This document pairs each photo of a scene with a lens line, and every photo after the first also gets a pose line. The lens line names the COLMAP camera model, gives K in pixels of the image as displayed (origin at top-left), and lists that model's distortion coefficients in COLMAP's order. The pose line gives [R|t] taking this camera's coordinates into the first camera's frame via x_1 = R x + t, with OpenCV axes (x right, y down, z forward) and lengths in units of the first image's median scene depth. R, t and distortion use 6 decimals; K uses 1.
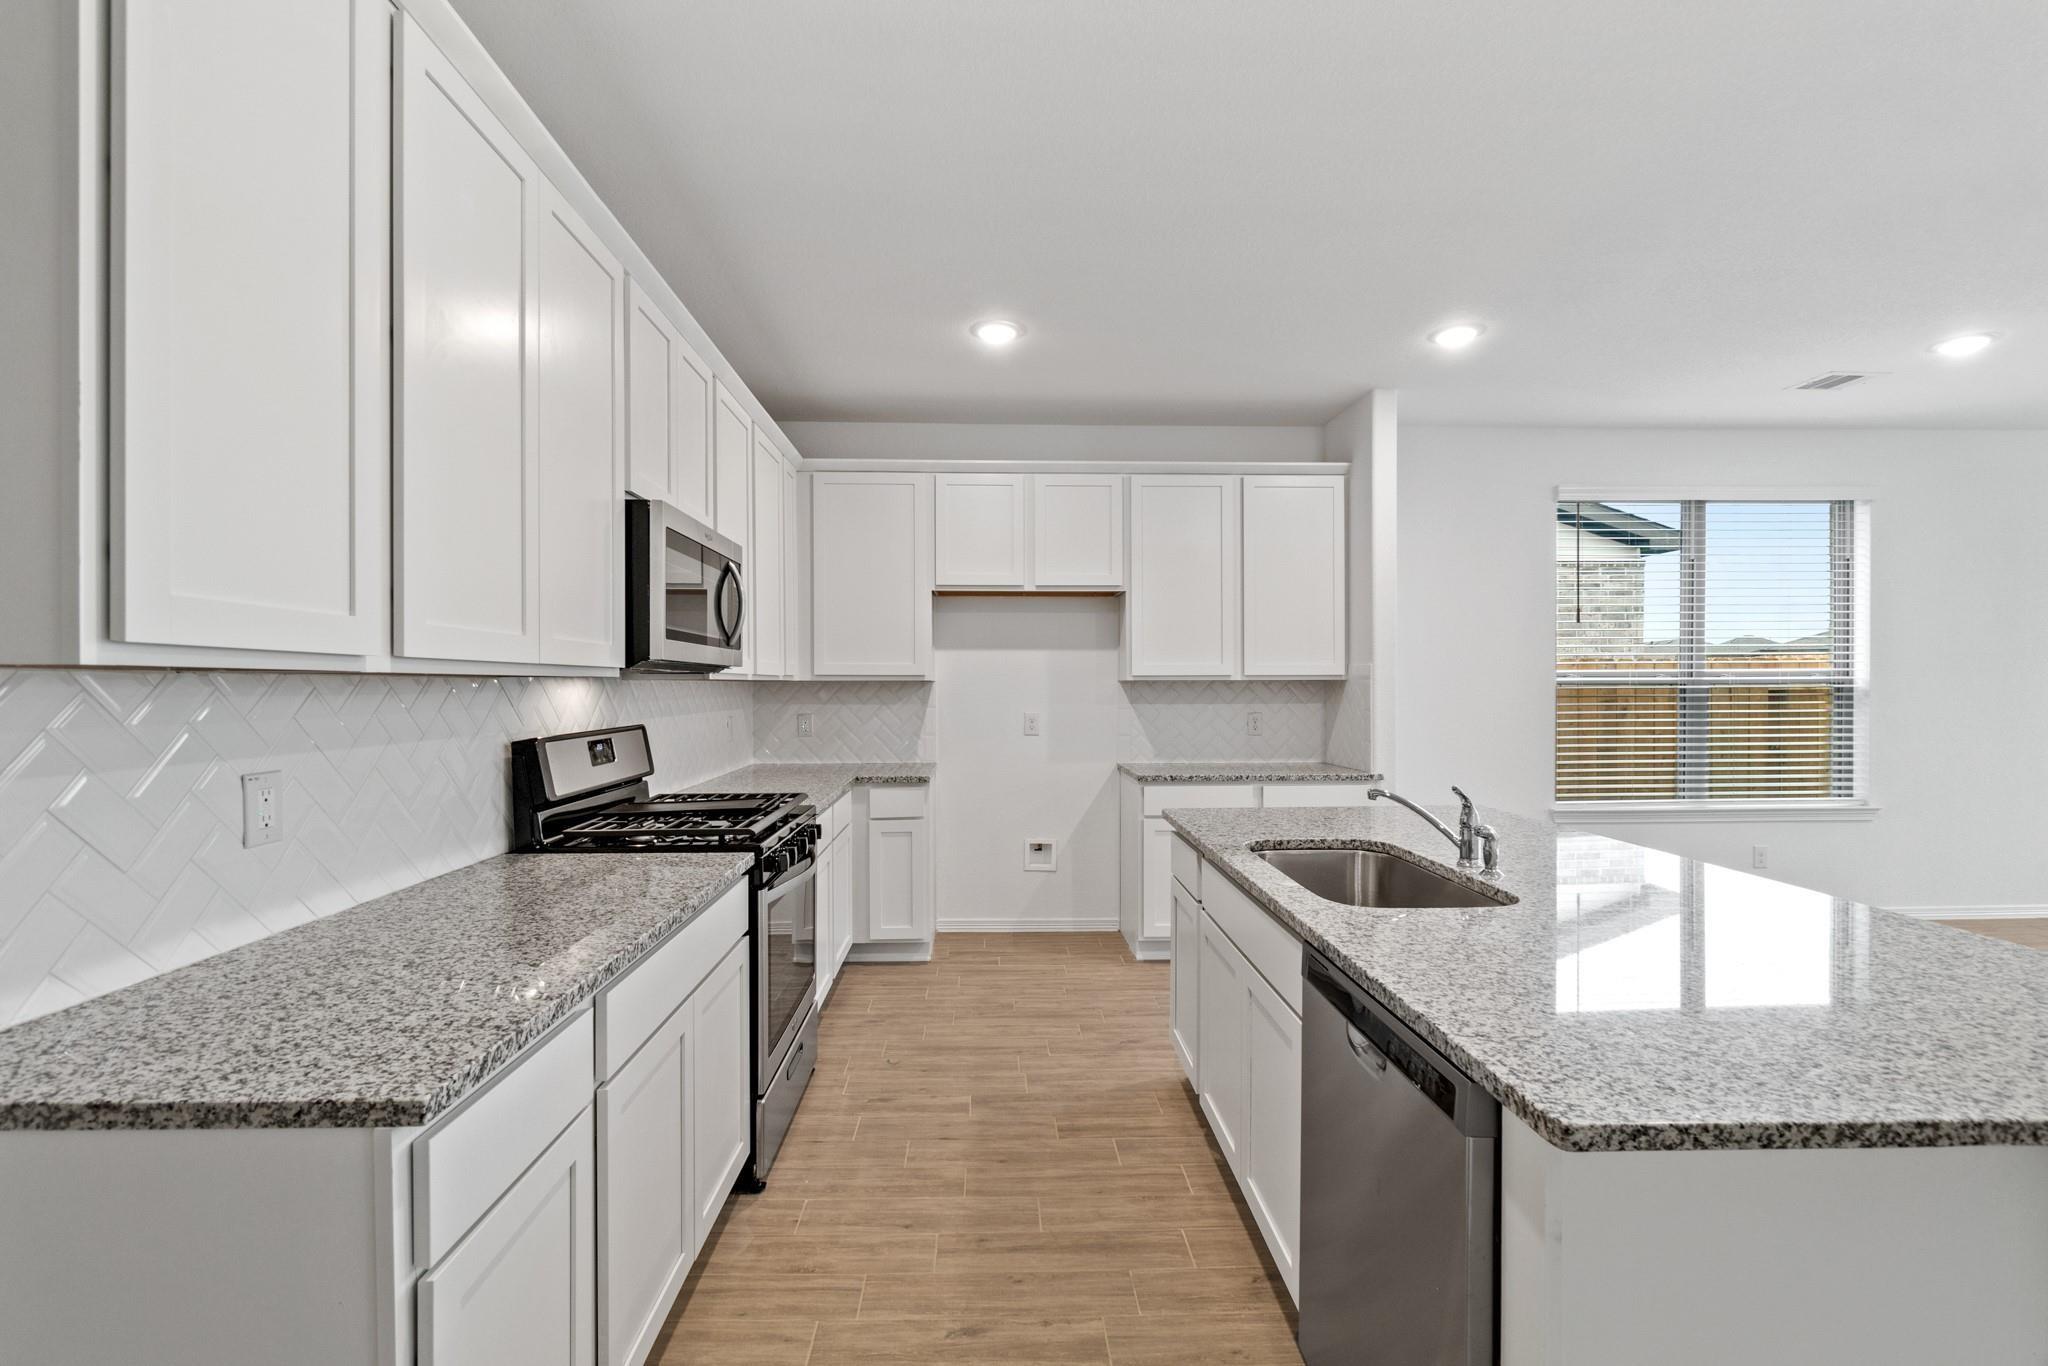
lens RADIAL K [[889.7, 0, 1004.8], [0, 889.7, 681.8], [0, 0, 1]] dist [0.002007, -0.002489]
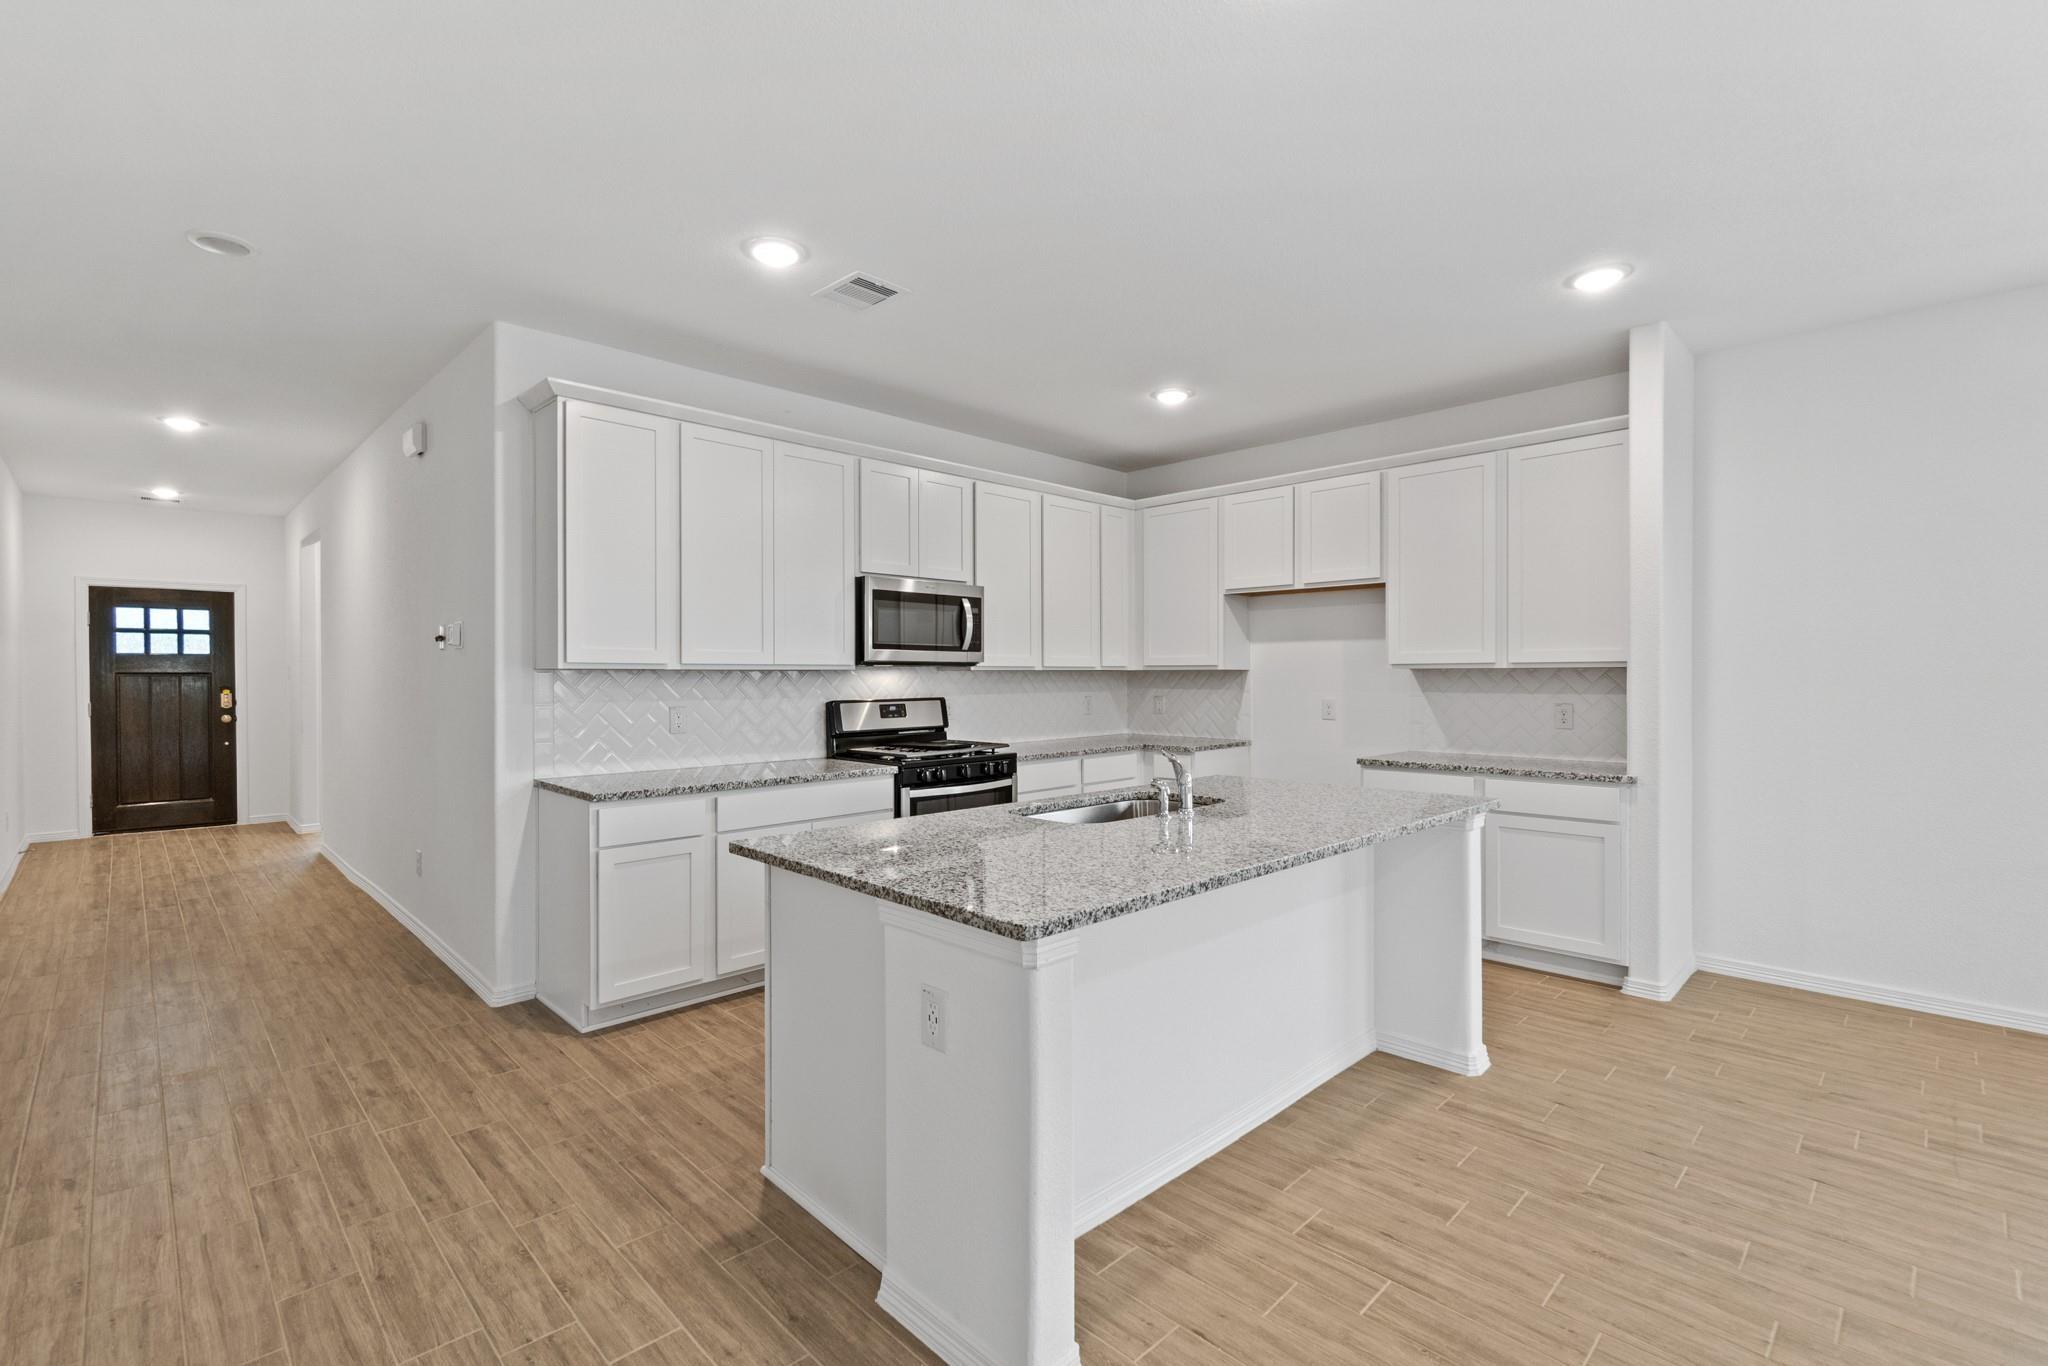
lens RADIAL K [[889.7, 0, 989.6], [0, 889.7, 678.9], [0, 0, 1]] dist [0.002007, -0.002489]
pose [[0.679600, 0.003578, -0.733574, 0.580199], [0.003777, 0.999958, 0.008377, -0.000234], [0.733573, -0.008463, 0.679558, -0.039348]]
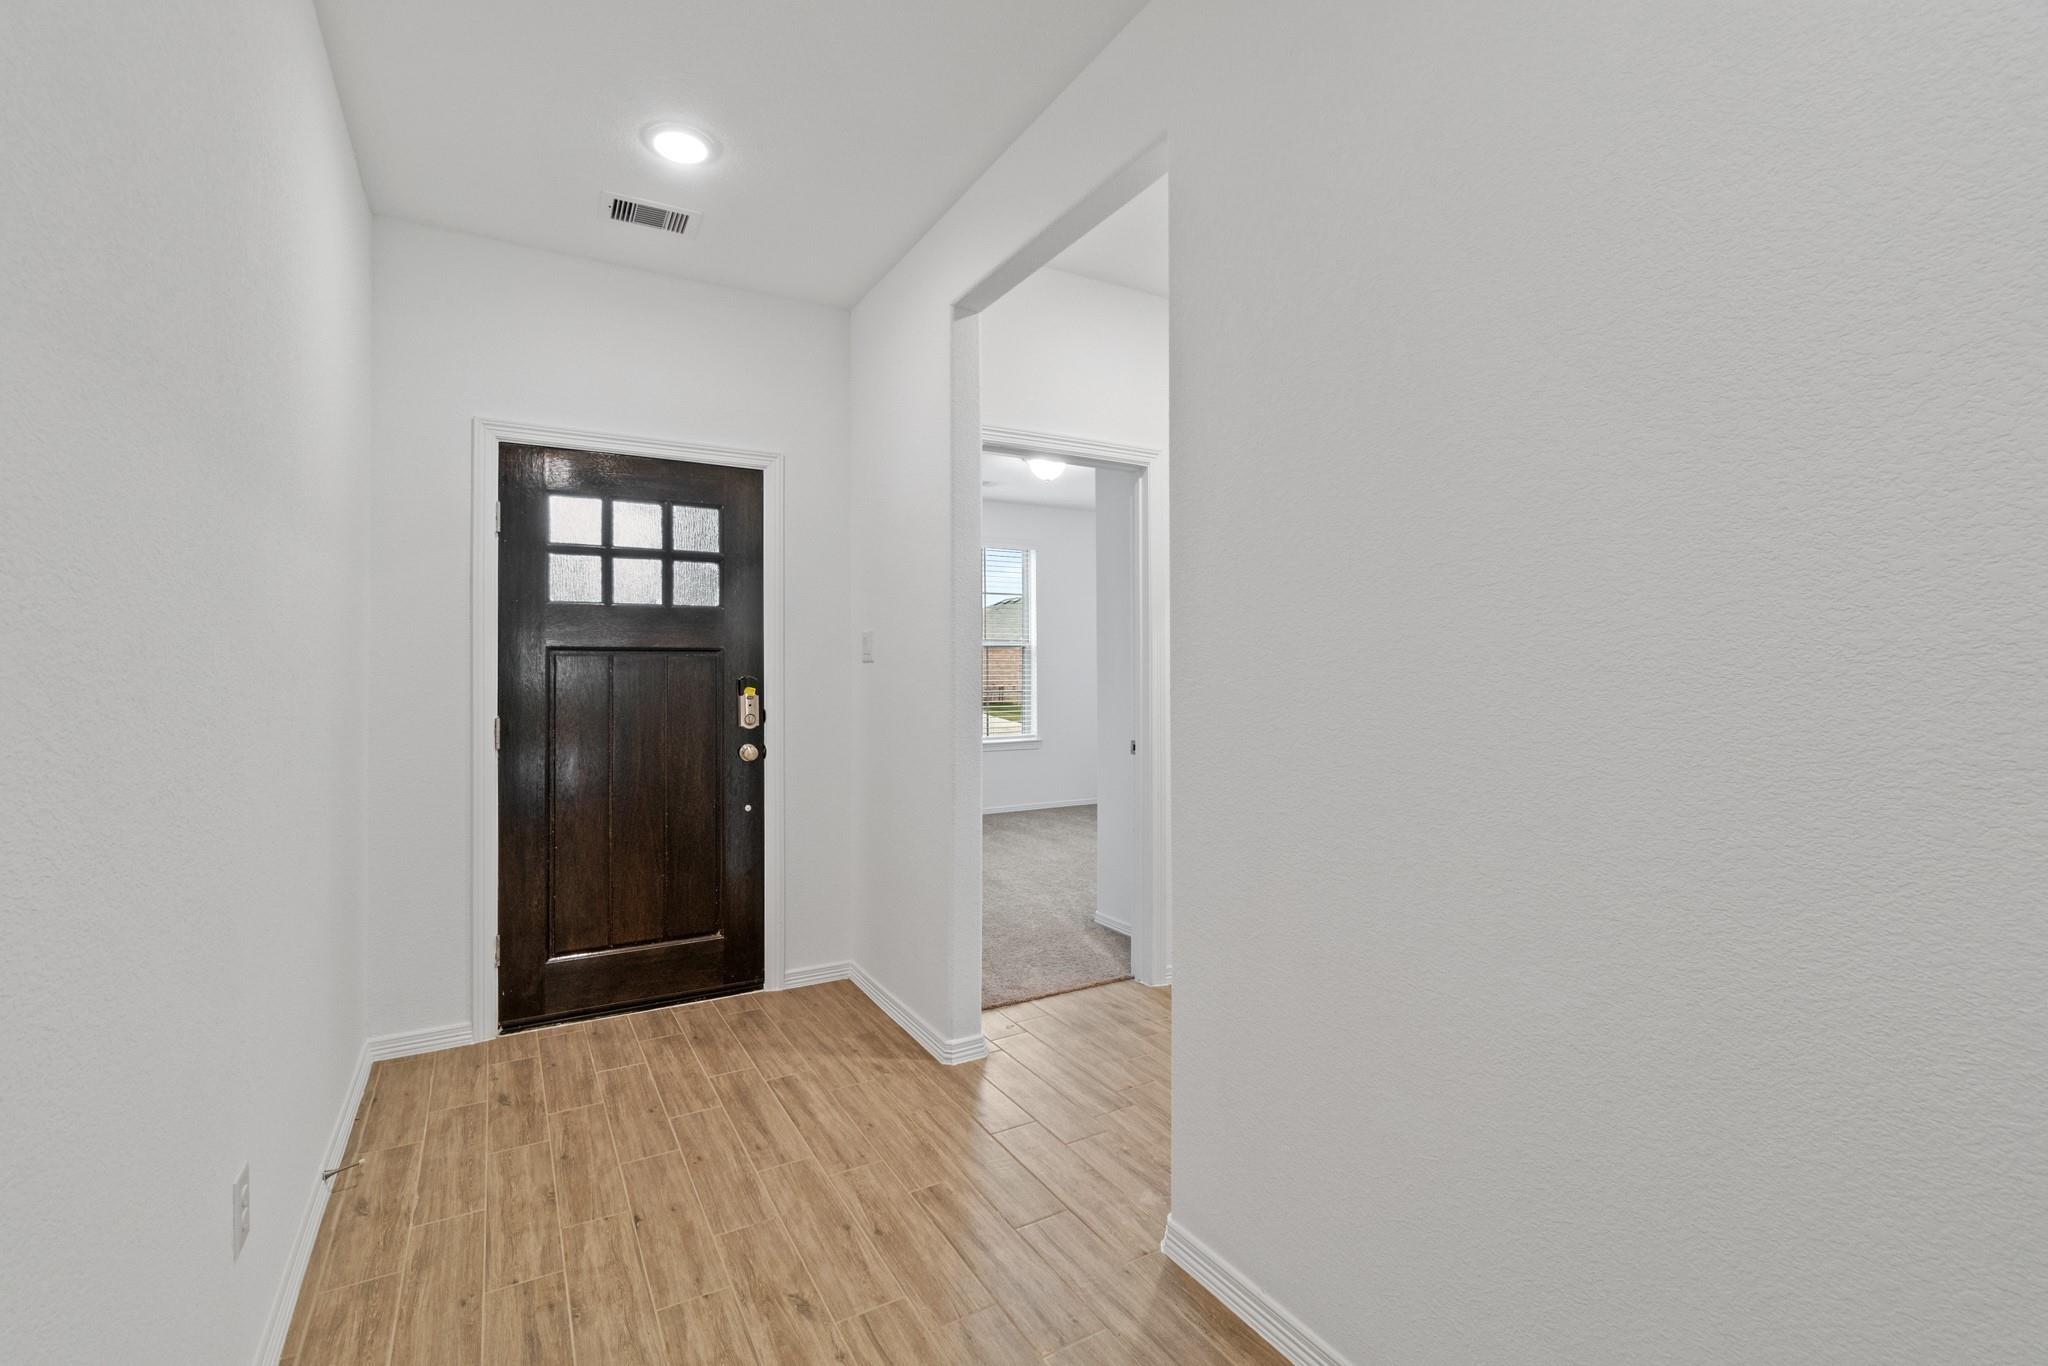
lens RADIAL K [[889.7, 0, 1013.8], [0, 889.7, 651.2], [0, 0, 1]] dist [0.002007, -0.002489]
pose [[0.456209, -0.005879, -0.889853, -0.865270], [0.001814, 0.999982, -0.005676, 0.003562], [0.889871, 0.000976, 0.456212, -0.097679]]
